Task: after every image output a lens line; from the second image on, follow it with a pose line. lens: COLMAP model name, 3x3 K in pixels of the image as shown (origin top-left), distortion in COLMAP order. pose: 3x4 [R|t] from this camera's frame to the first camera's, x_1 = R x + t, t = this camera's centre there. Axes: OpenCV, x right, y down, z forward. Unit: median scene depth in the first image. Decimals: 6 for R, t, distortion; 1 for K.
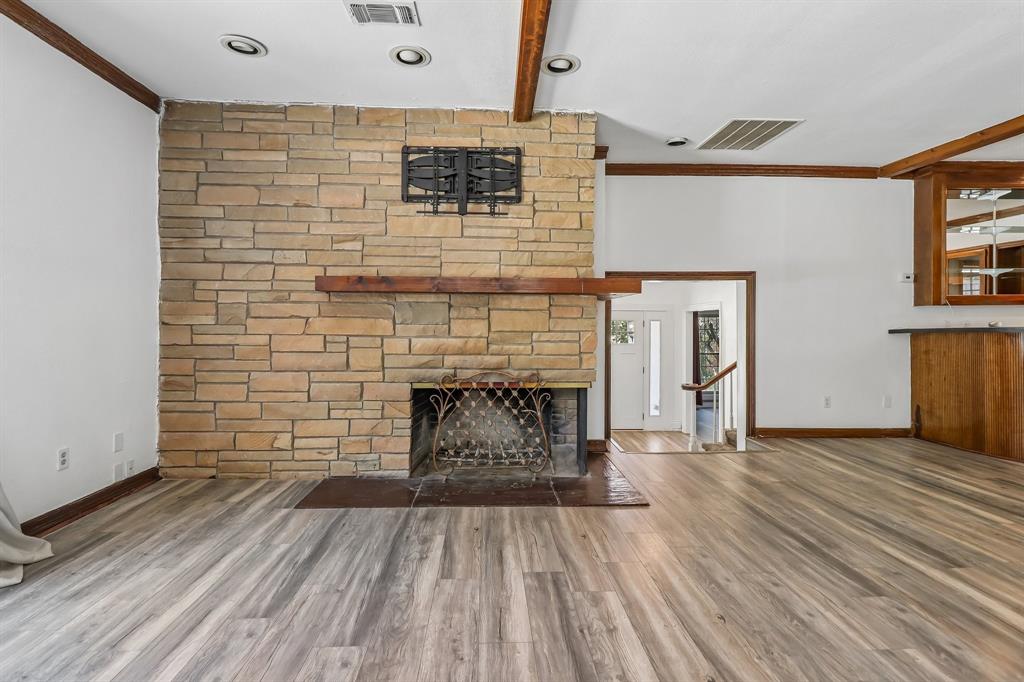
lens RADIAL K [[484.1, 0, 509.6], [0, 484.1, 317.8], [0, 0, 1]] dist [0.014527, -0.005428]
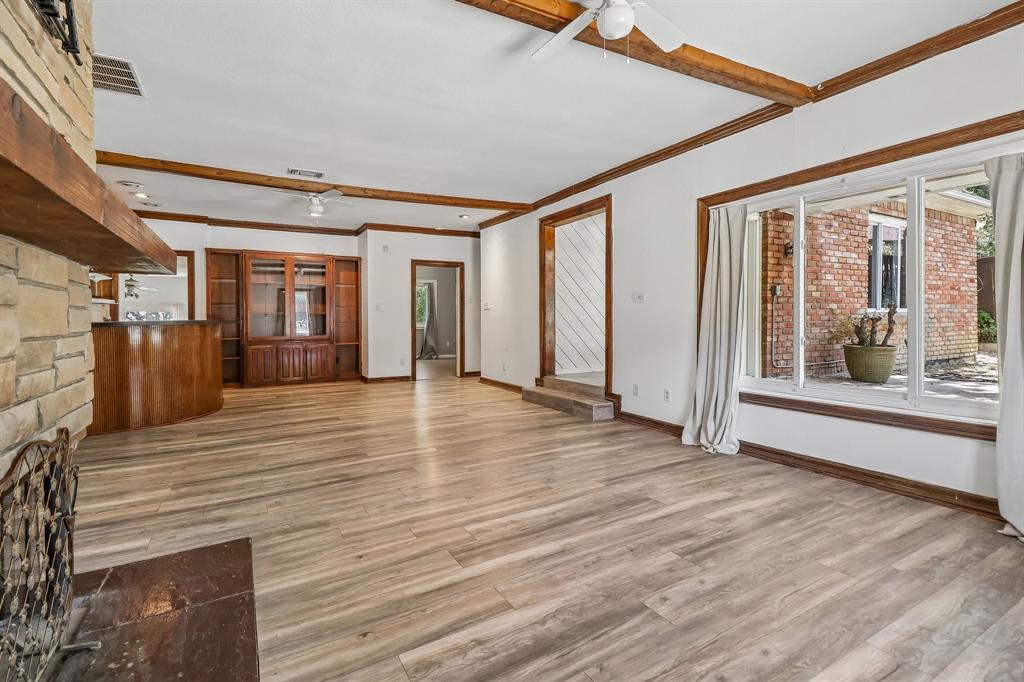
lens RADIAL K [[484.1, 0, 499.7], [0, 484.1, 324.5], [0, 0, 1]] dist [0.014527, -0.005428]
pose [[-0.444816, -0.014245, 0.895509, -0.932205], [-0.004754, 0.999897, 0.013544, 0.013655], [-0.895609, 0.001767, -0.444838, 1.445097]]
